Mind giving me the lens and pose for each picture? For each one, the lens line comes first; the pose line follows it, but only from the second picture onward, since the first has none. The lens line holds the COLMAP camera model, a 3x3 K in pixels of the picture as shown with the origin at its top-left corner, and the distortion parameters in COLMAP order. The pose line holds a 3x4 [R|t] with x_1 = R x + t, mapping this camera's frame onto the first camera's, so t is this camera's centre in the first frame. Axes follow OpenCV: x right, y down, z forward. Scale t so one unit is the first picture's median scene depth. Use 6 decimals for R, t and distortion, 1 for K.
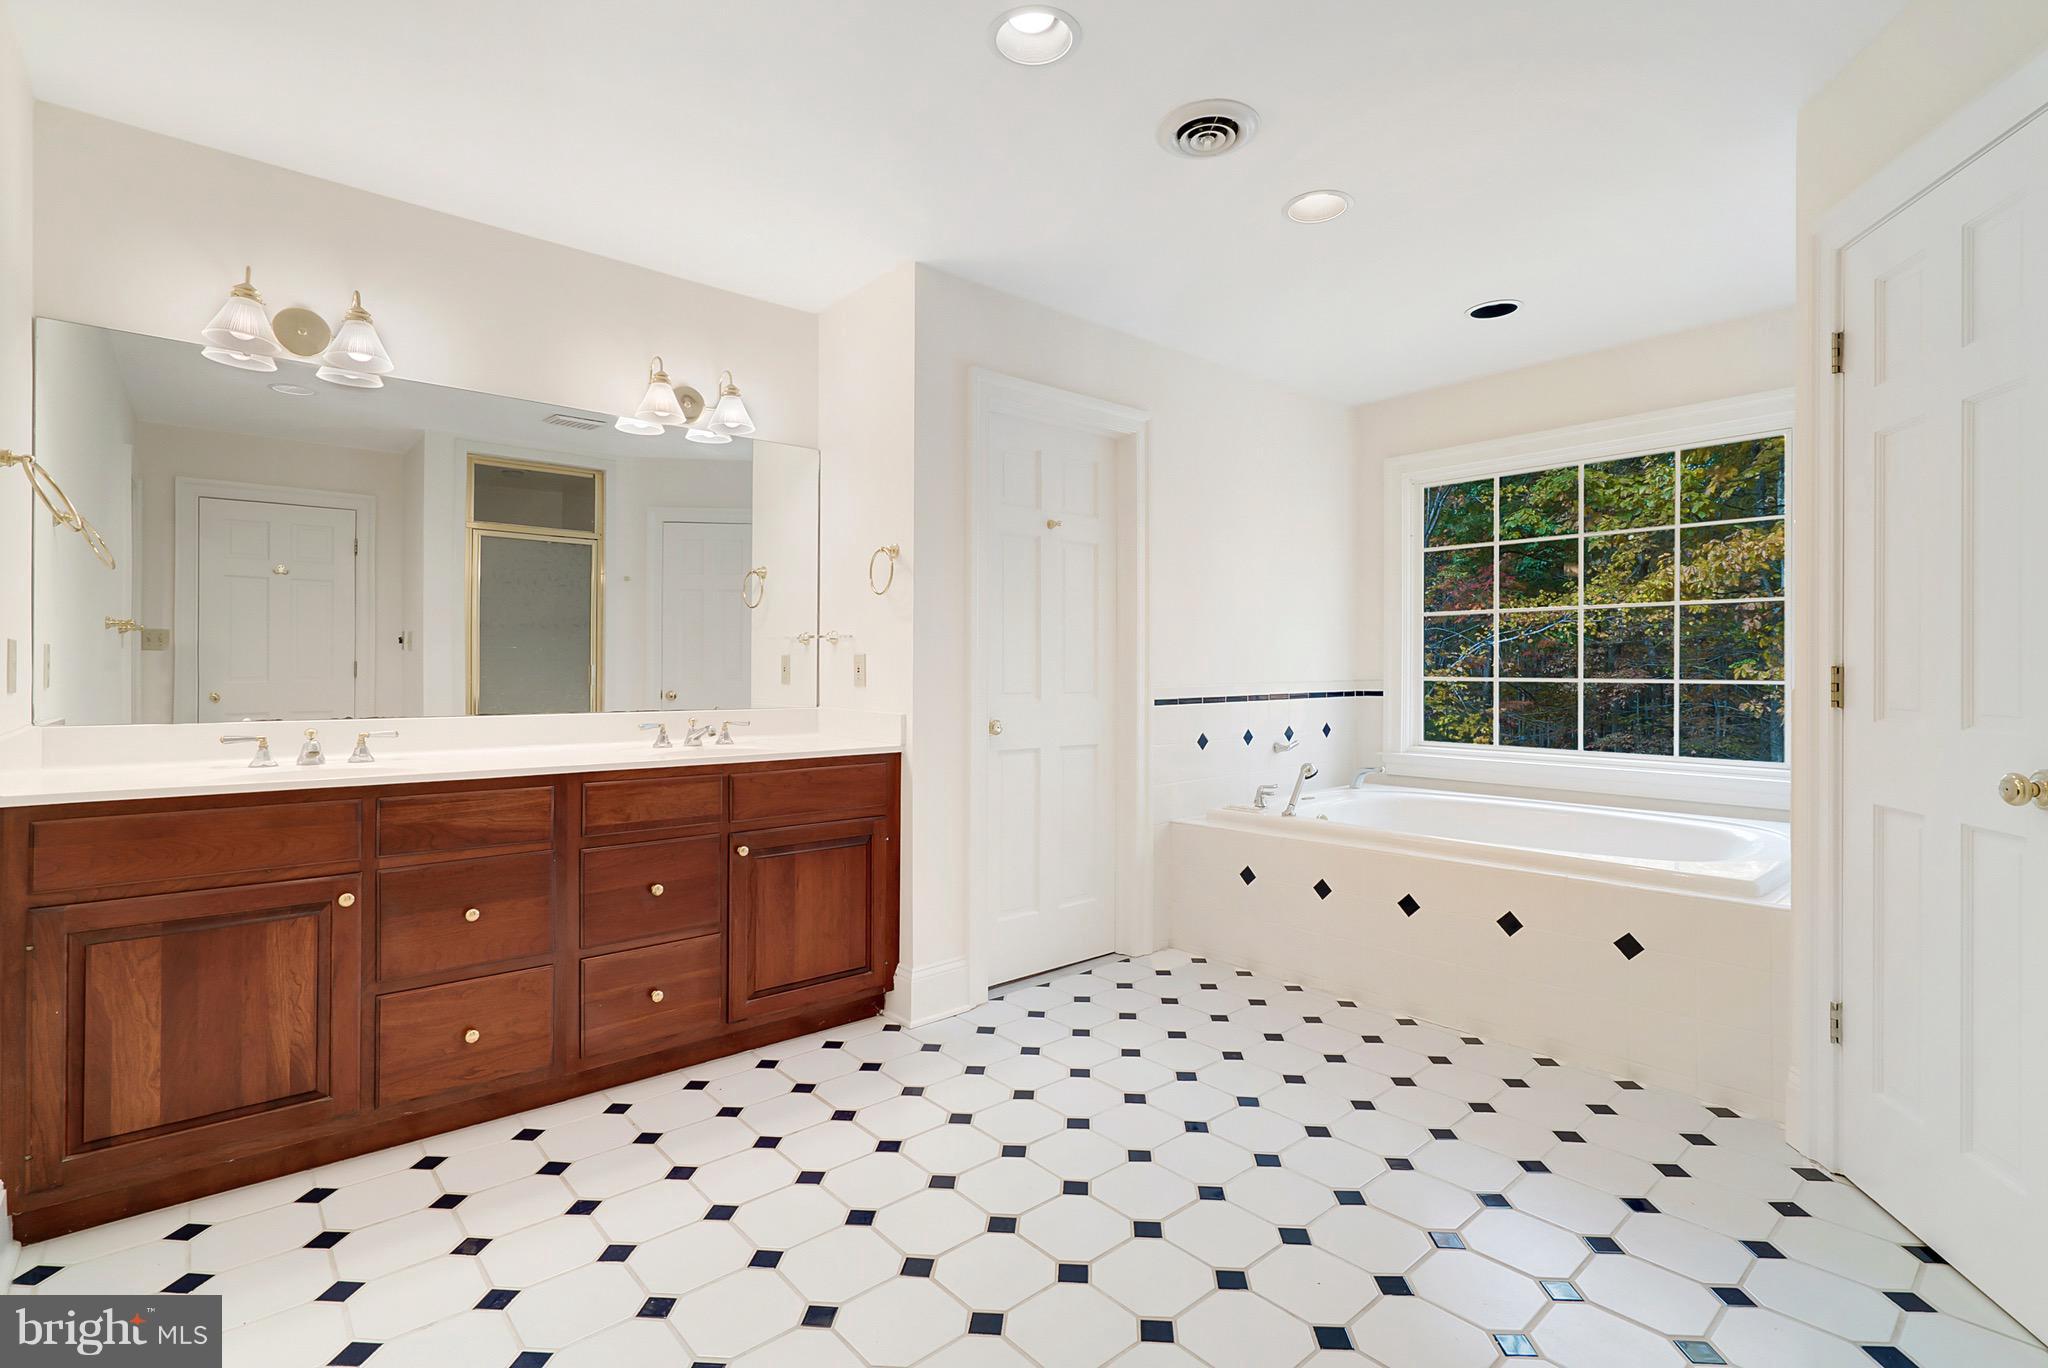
lens RADIAL K [[933.9, 0, 1022.1], [0, 933.9, 679.1], [0, 0, 1]] dist [-0.008212, 0.001566]
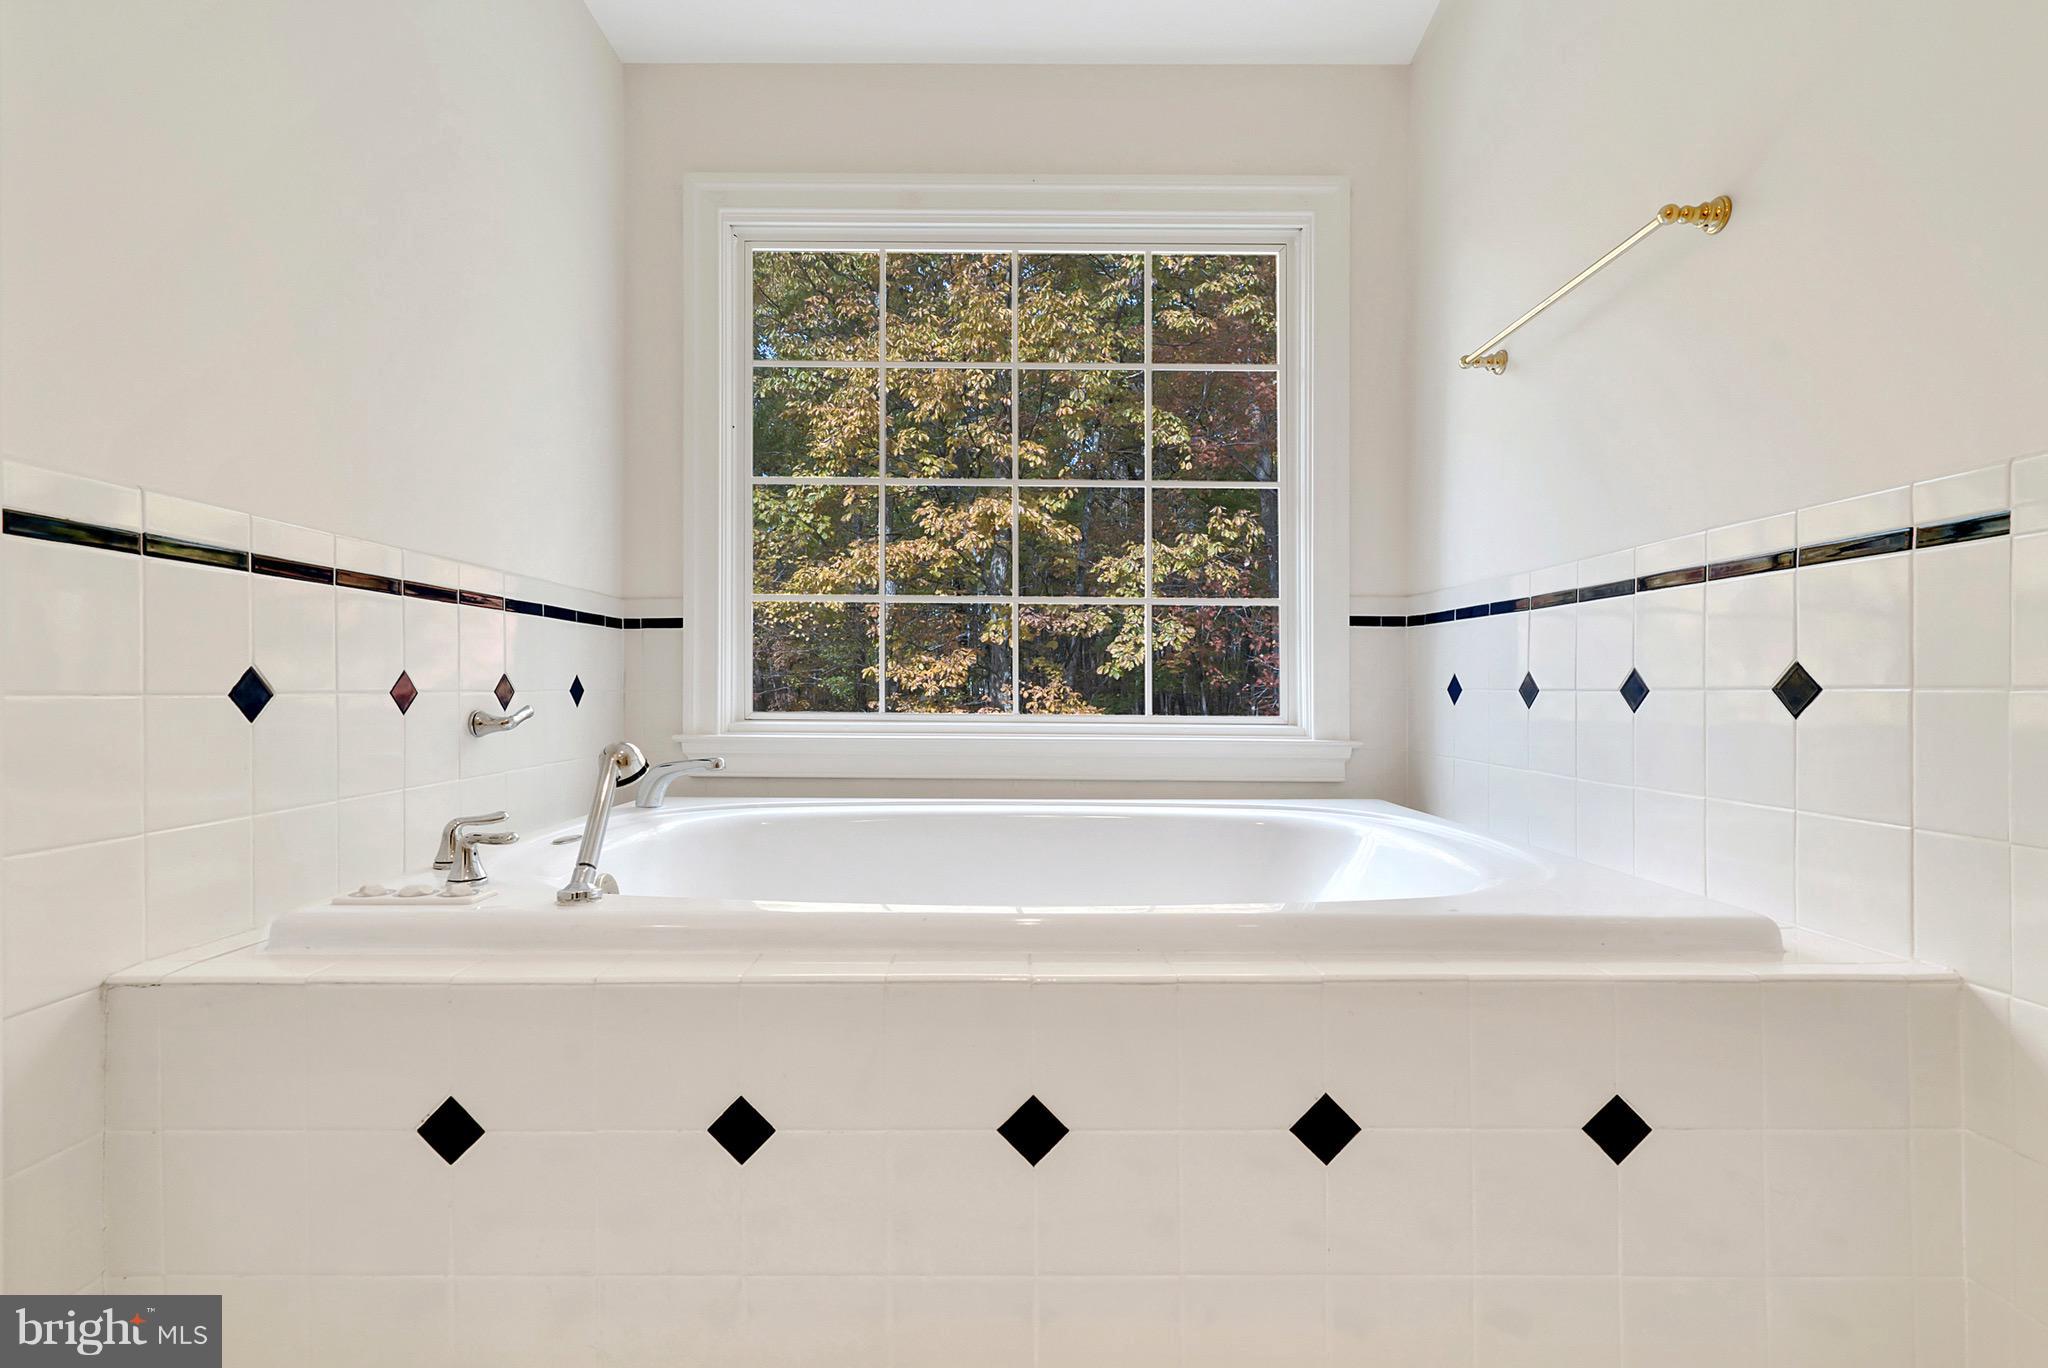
lens RADIAL K [[1015.5, 0, 1019.6], [0, 1015.5, 691.3], [0, 0, 1]] dist [-0.002675, -0.000379]
pose [[0.667399, 0.001739, 0.744699, 0.100181], [0.000732, 0.999995, -0.002991, 0.060114], [-0.744700, 0.002541, 0.667394, 0.523738]]
